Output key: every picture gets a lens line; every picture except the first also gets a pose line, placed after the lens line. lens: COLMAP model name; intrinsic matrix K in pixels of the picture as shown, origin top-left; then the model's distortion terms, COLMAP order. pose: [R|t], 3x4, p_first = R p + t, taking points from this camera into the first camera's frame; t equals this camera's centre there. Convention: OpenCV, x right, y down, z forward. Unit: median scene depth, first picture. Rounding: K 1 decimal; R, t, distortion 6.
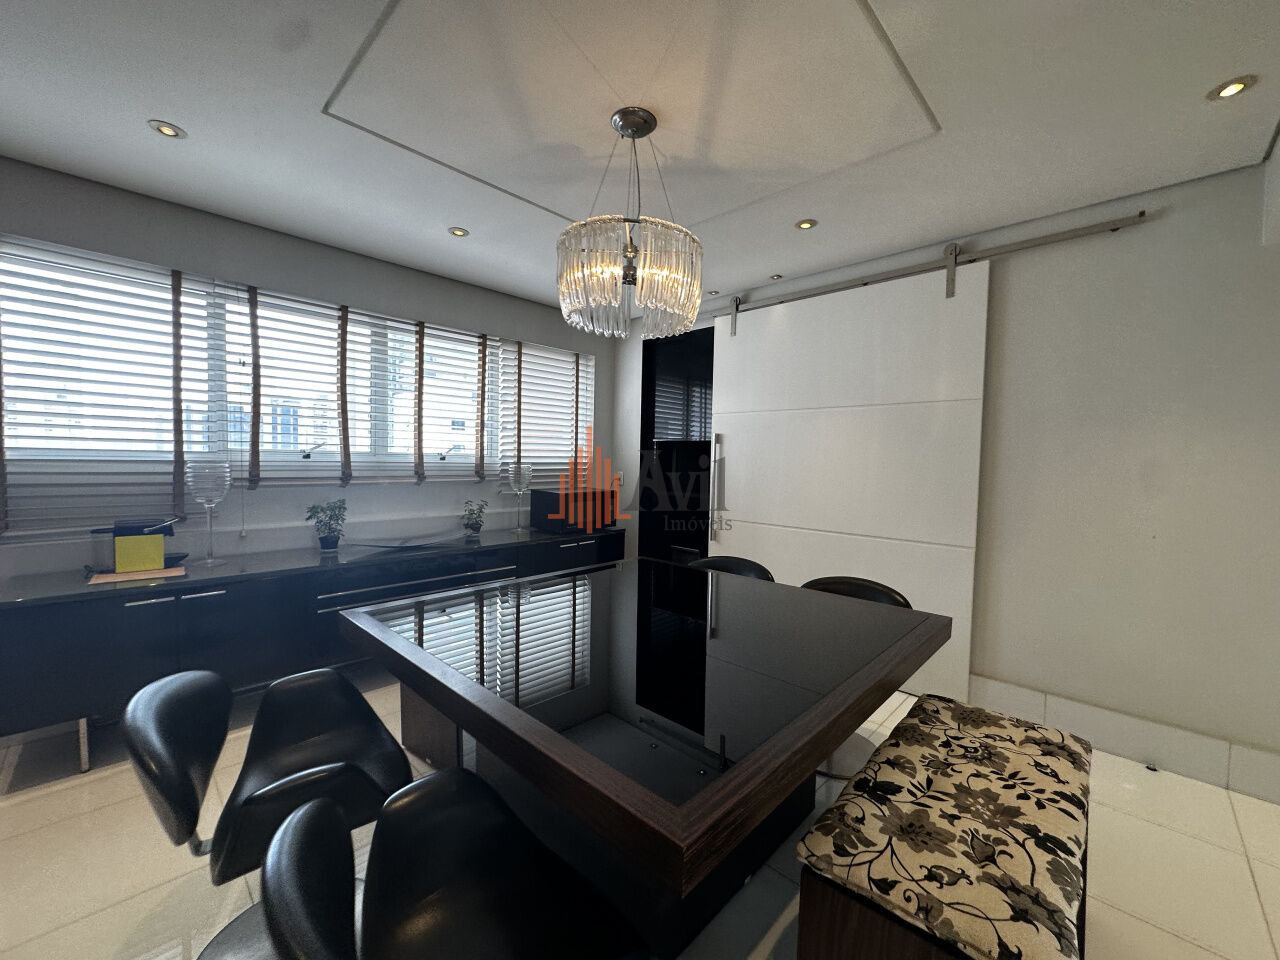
lens RADIAL K [[510.2, 0, 646.0], [0, 510.2, 481.3], [0, 0, 1]] dist [0.000610, -0.000582]
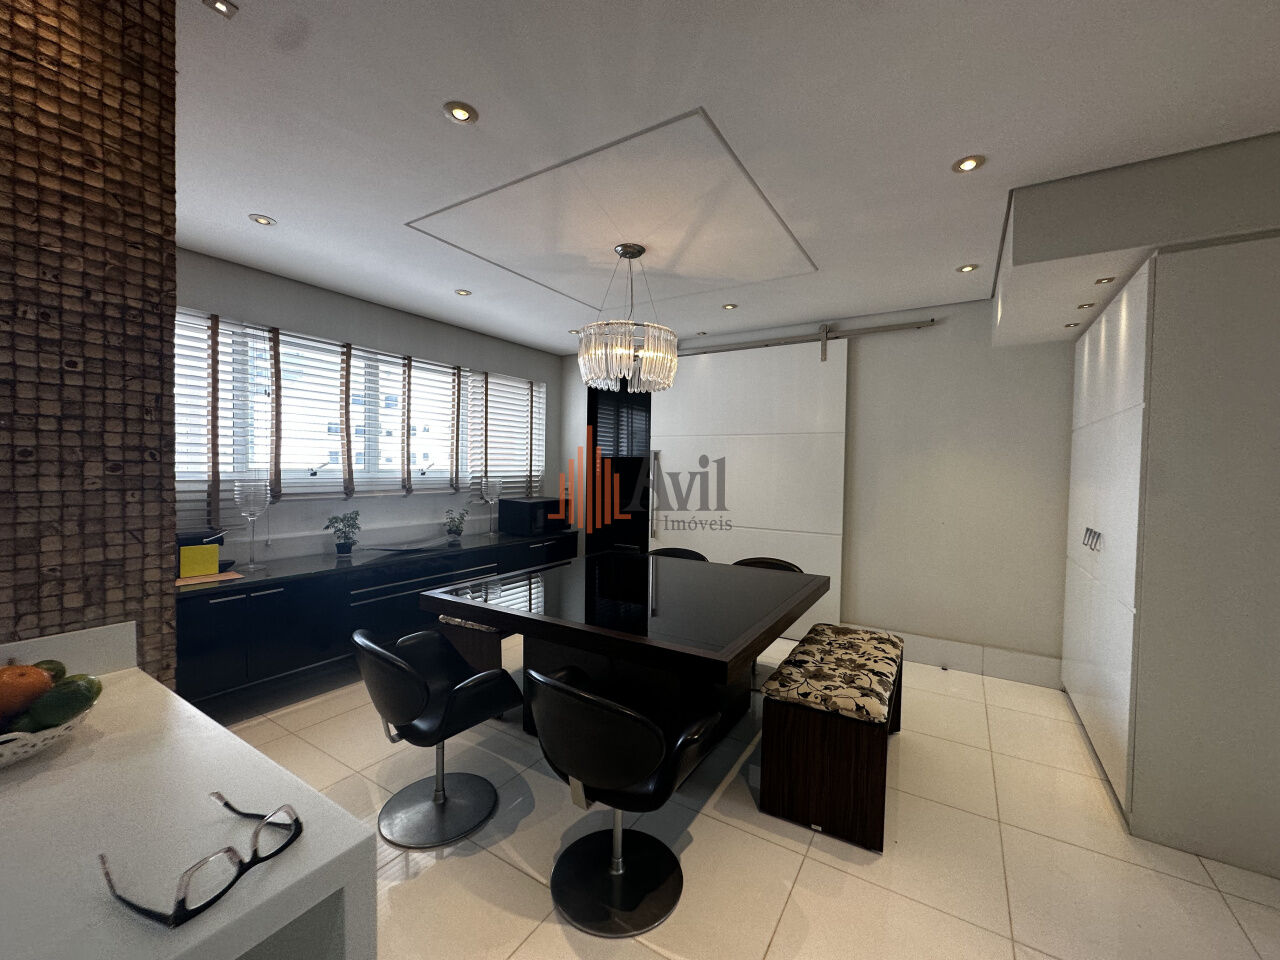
lens RADIAL K [[510.2, 0, 648.2], [0, 510.2, 478.9], [0, 0, 1]] dist [0.000610, -0.000582]
pose [[0.977422, -0.008318, 0.211132, -0.208513], [0.011831, 0.999812, -0.015383, -0.013322], [-0.210964, 0.017533, 0.977336, -0.319117]]
